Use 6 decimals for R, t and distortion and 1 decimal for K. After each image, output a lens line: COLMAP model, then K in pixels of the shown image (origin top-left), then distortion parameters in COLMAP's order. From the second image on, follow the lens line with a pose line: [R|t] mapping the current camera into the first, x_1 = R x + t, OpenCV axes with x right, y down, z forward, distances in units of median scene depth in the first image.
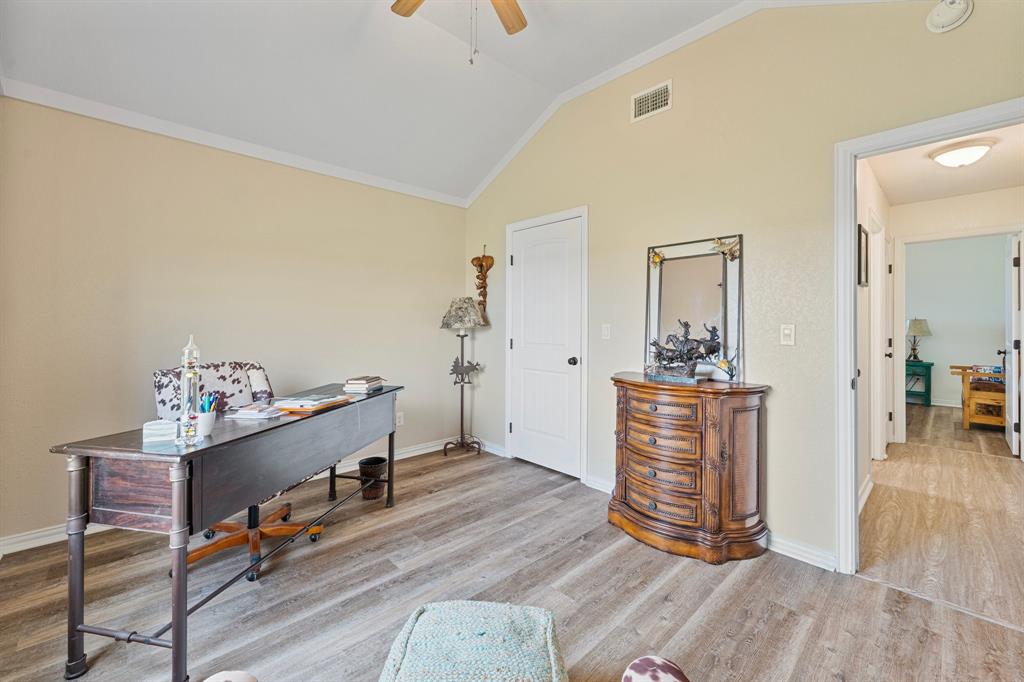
lens RADIAL K [[410.2, 0, 513.7], [0, 410.2, 338.5], [0, 0, 1]] dist [0.002020, 0.000320]
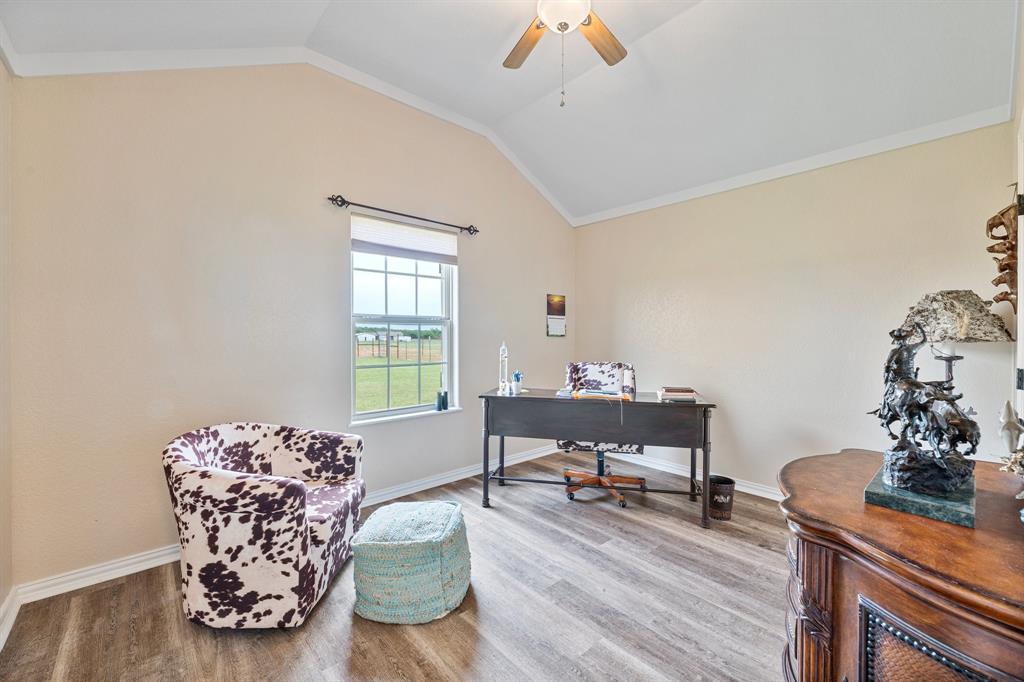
lens RADIAL K [[410.2, 0, 513.7], [0, 410.2, 338.5], [0, 0, 1]] dist [0.002020, 0.000320]
pose [[-0.017994, 0.002044, -0.999836, 0.801532], [-0.036722, 0.999322, 0.002704, -0.020926], [0.999163, 0.036765, -0.017907, 0.670777]]
